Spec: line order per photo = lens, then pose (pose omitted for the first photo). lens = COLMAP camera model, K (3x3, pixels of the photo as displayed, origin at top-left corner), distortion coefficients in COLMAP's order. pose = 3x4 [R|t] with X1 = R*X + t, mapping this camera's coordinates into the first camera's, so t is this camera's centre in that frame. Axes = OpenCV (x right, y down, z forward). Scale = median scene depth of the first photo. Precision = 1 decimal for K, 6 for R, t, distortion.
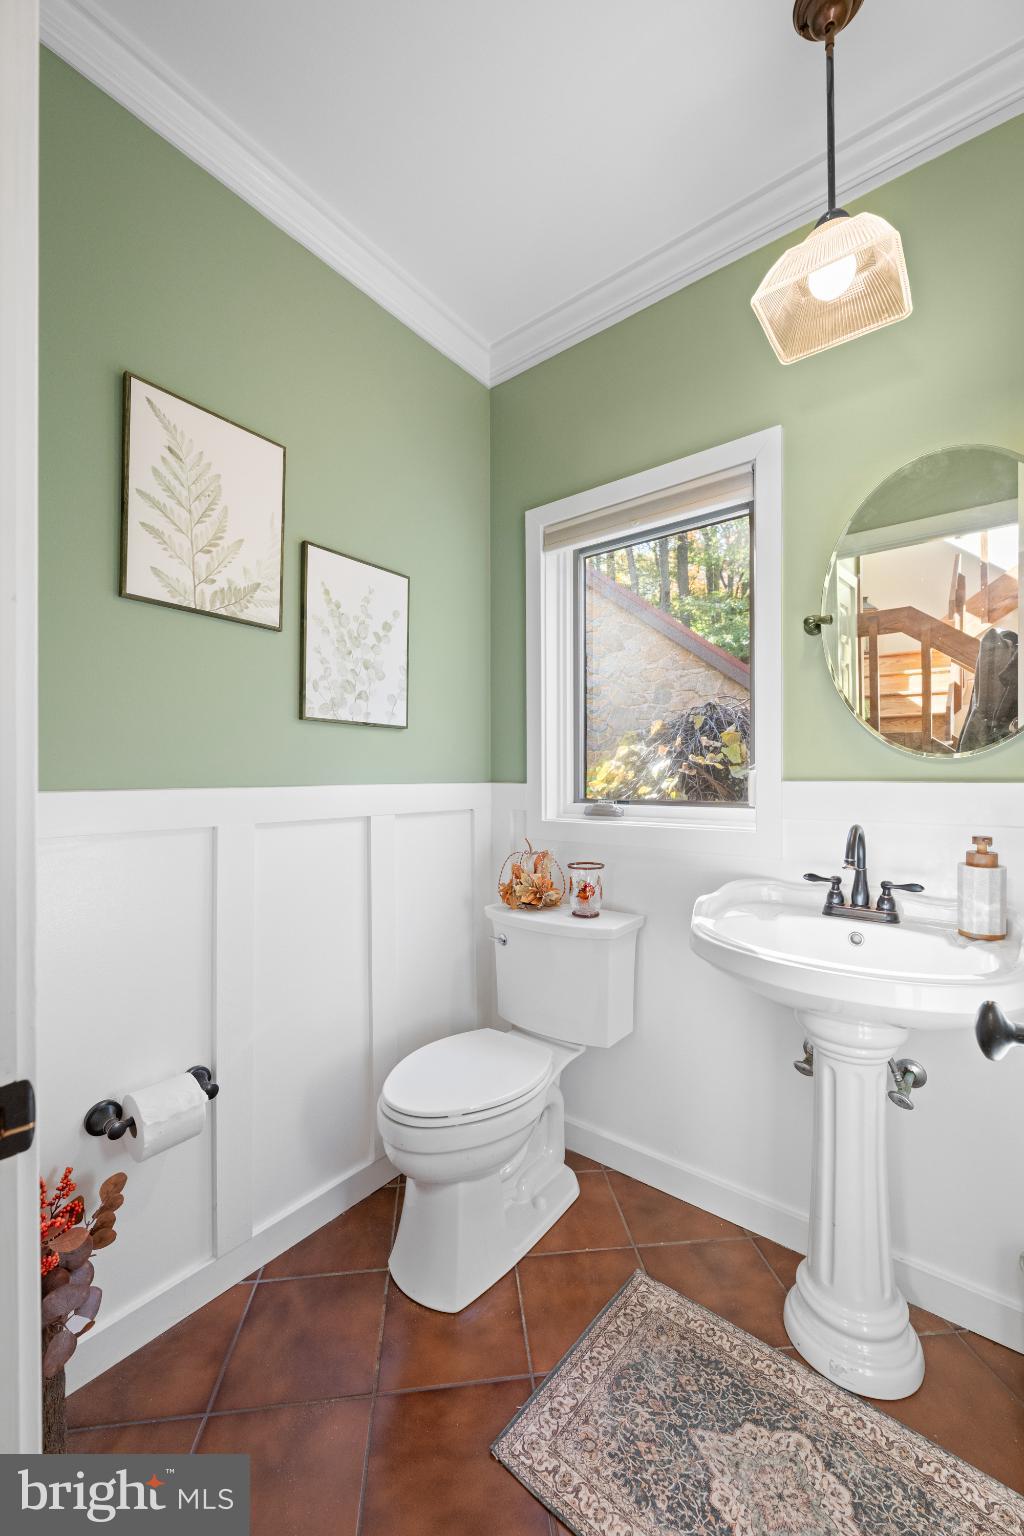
lens RADIAL K [[608.2, 0, 513.8], [0, 608.2, 768.6], [0, 0, 1]] dist [-0.003506, 0.000752]
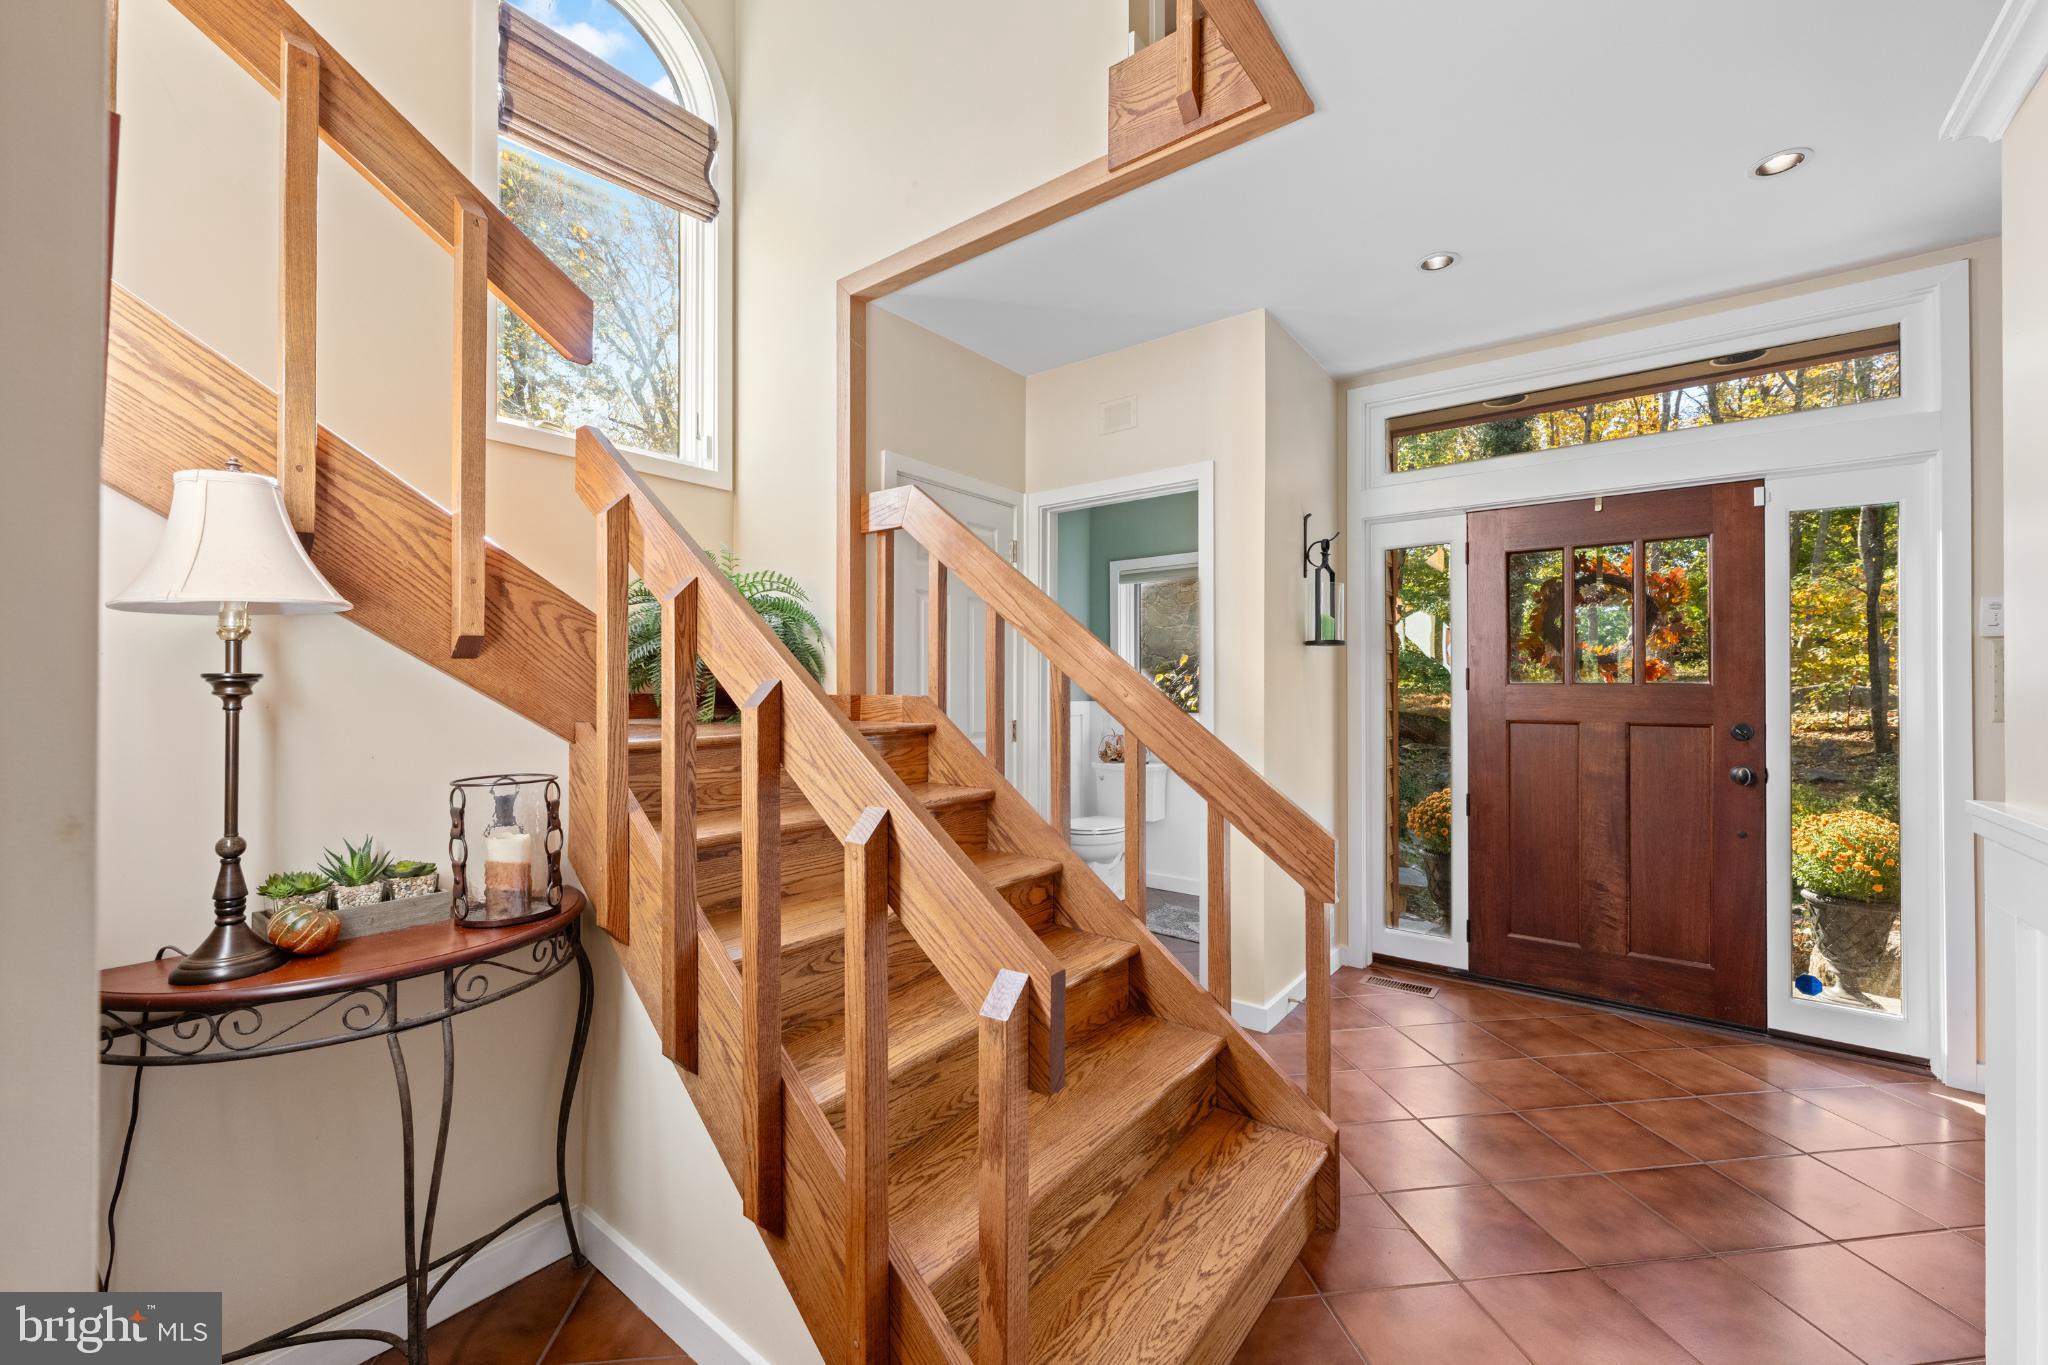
lens RADIAL K [[810.9, 0, 1020.9], [0, 810.9, 684.8], [0, 0, 1]] dist [-0.003506, 0.000752]
pose [[0.999937, 0.005156, 0.009983, -0.290938], [-0.005186, 0.999982, 0.003034, -0.036386], [-0.009967, -0.003085, 0.999946, -1.598209]]
